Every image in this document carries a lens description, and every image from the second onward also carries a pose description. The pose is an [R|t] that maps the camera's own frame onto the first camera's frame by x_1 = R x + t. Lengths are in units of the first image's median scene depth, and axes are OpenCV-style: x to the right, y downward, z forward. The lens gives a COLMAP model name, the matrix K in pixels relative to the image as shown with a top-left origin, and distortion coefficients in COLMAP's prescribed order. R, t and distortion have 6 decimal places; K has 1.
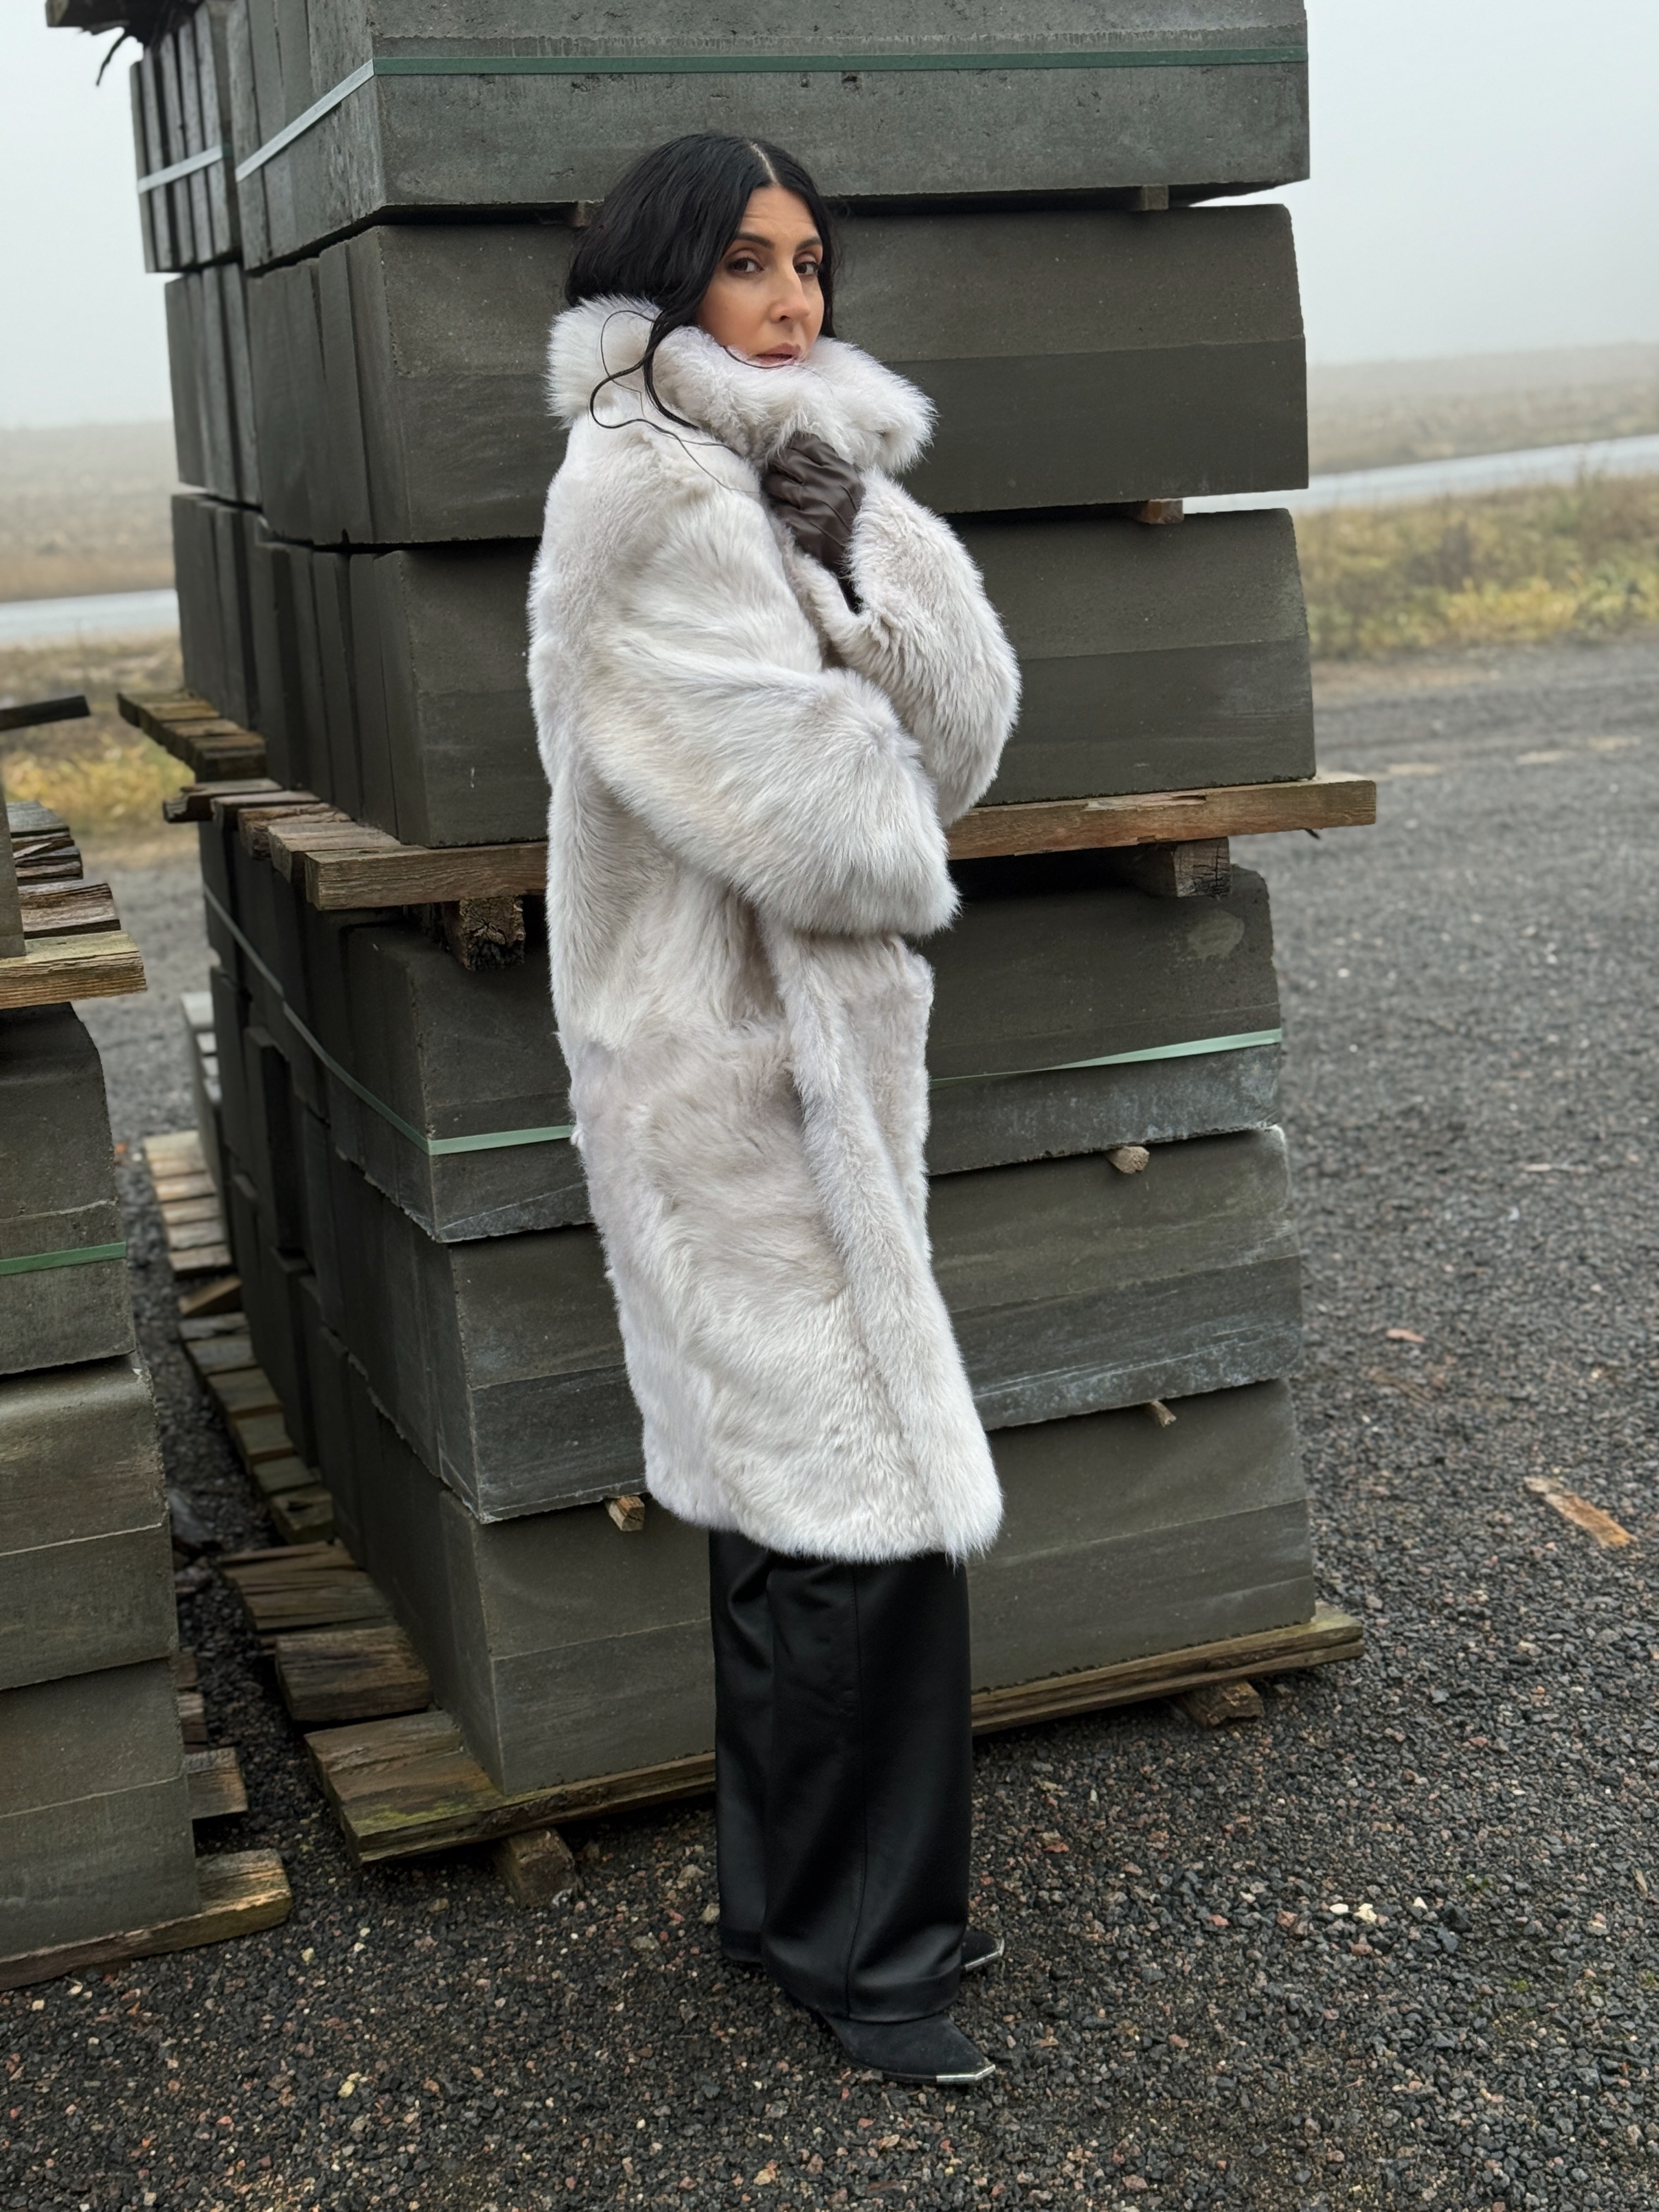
lens RADIAL K [[3085.8, 0, 821.7], [0, 3085.8, 1077.3], [0, 0, 1]] dist [0.120115, 0.000000]
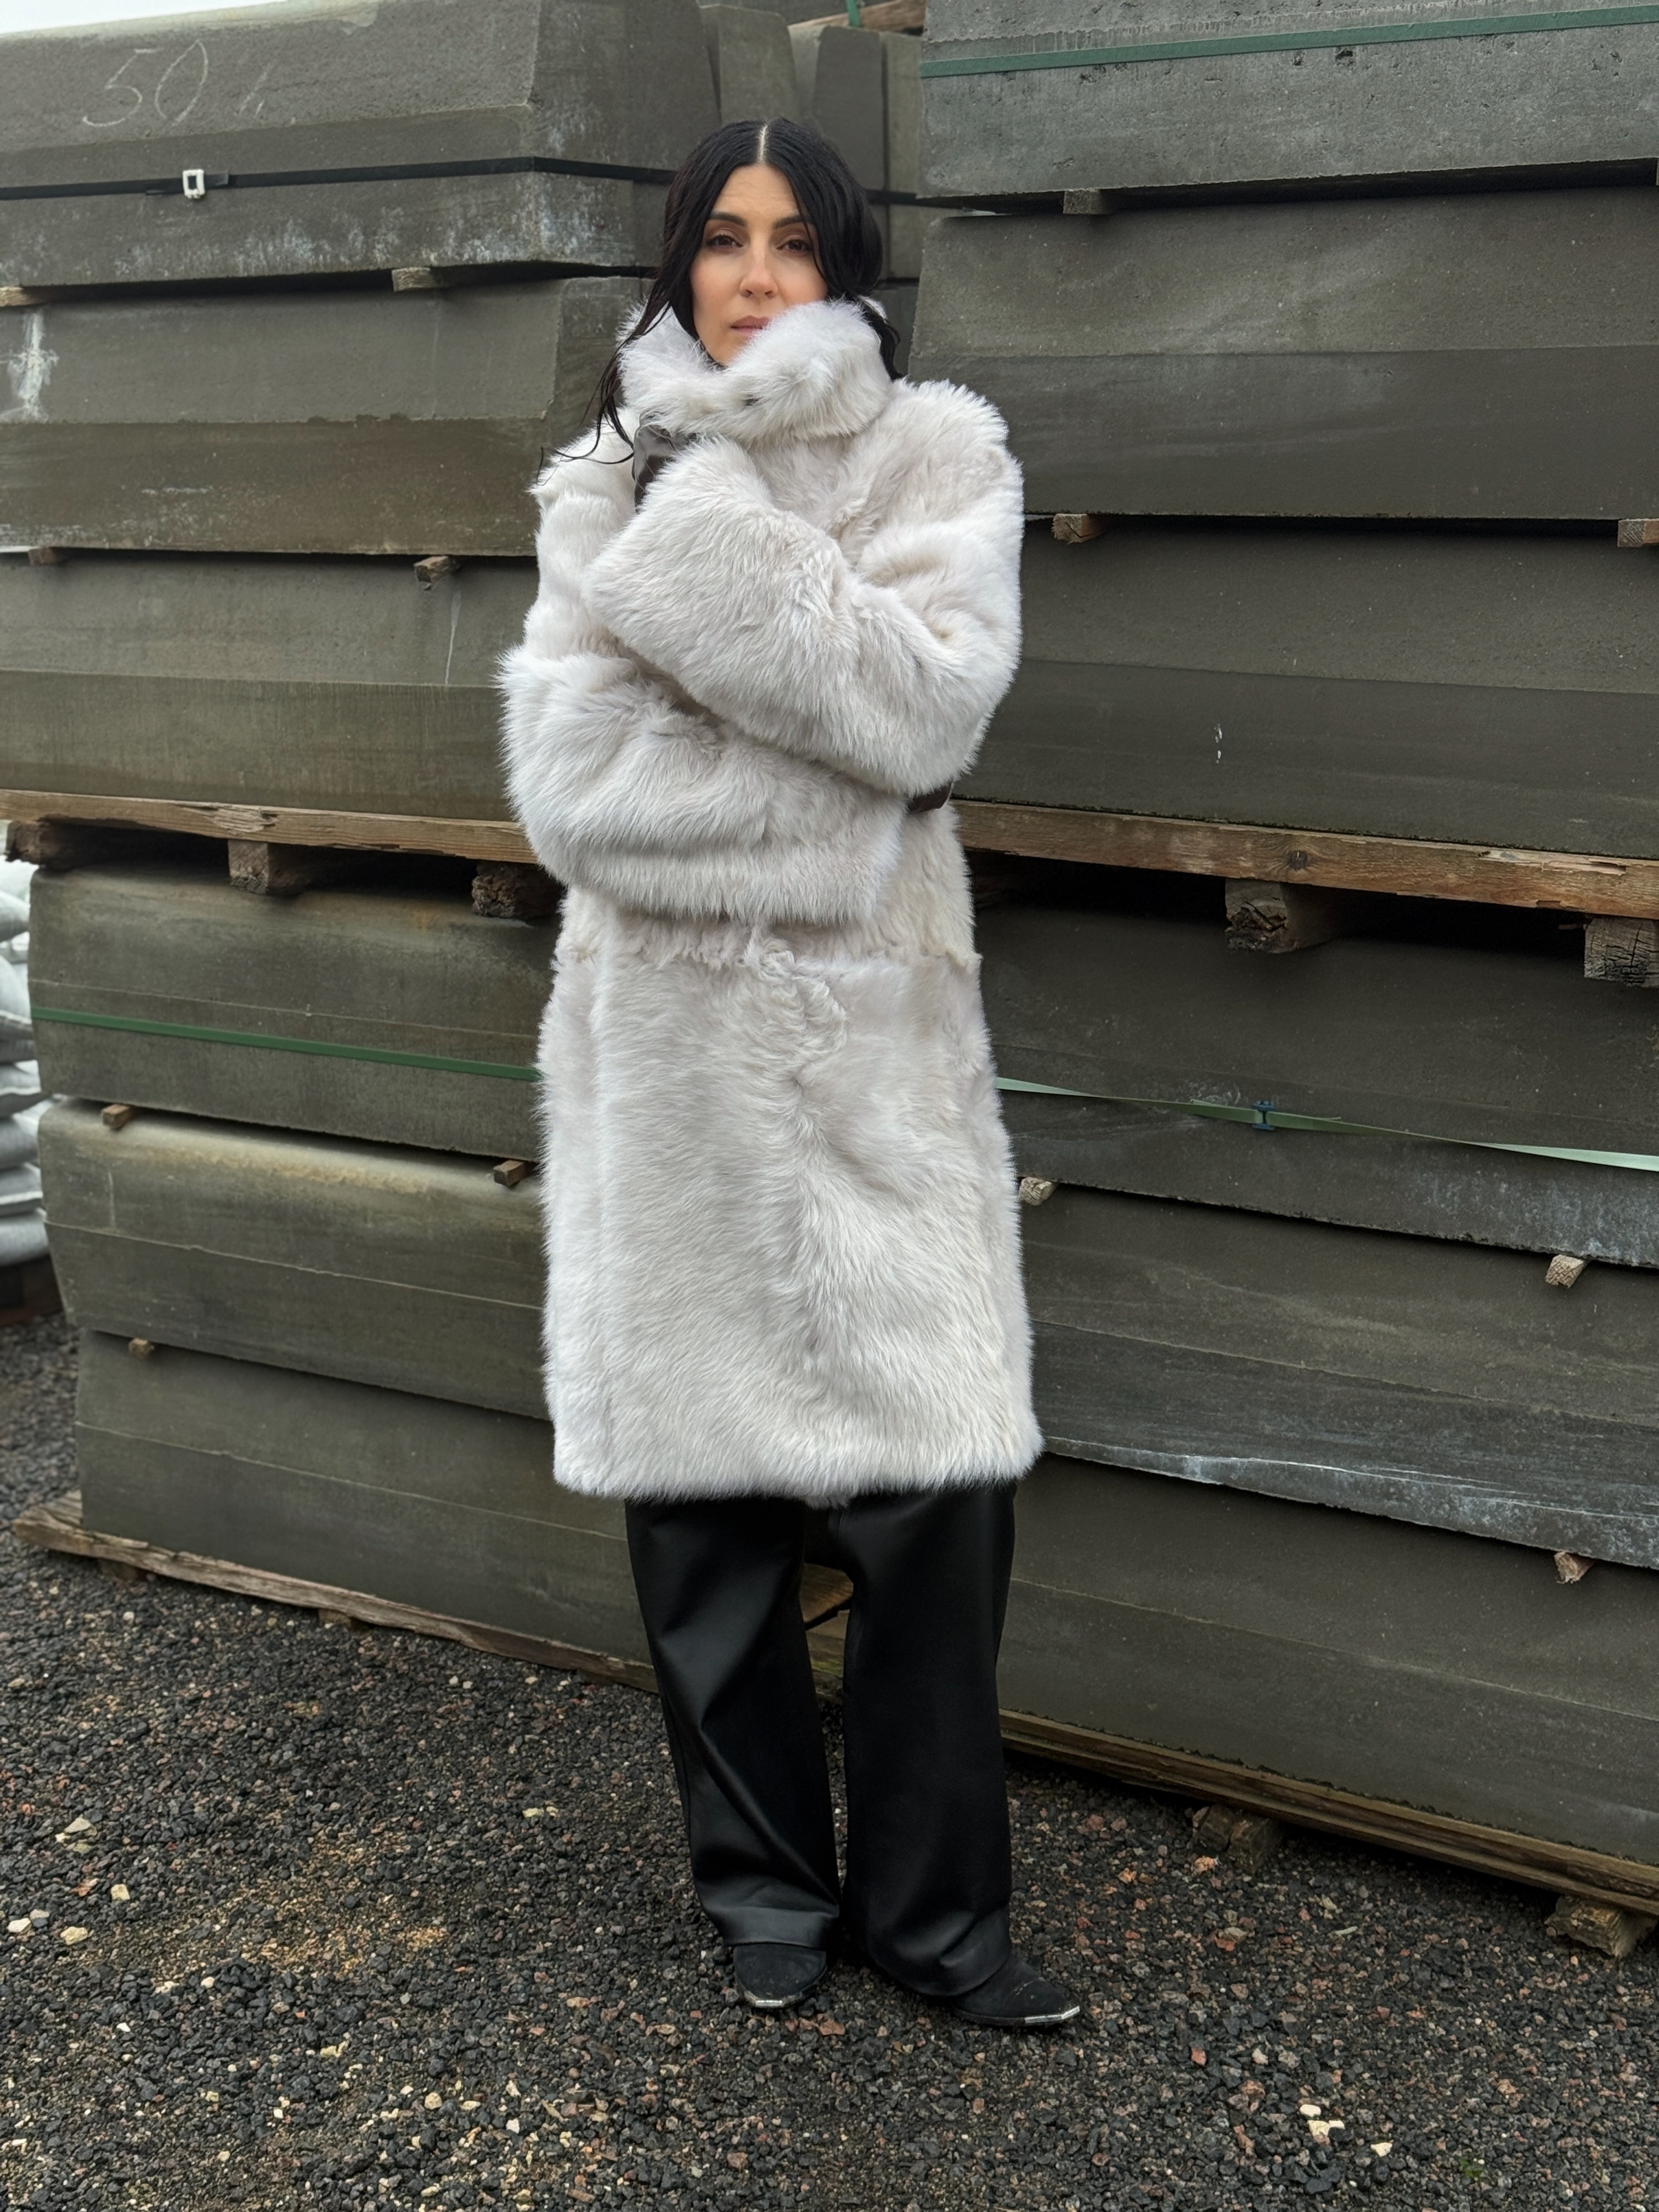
lens RADIAL K [[3085.8, 0, 818.7], [0, 3085.8, 1113.0], [0, 0, 1]] dist [0.120115, 0.000000]
pose [[0.597721, 0.212559, -0.773012, 0.688305], [-0.212471, 0.971733, 0.102912, -0.066932], [0.773036, 0.102730, 0.625988, 0.295851]]
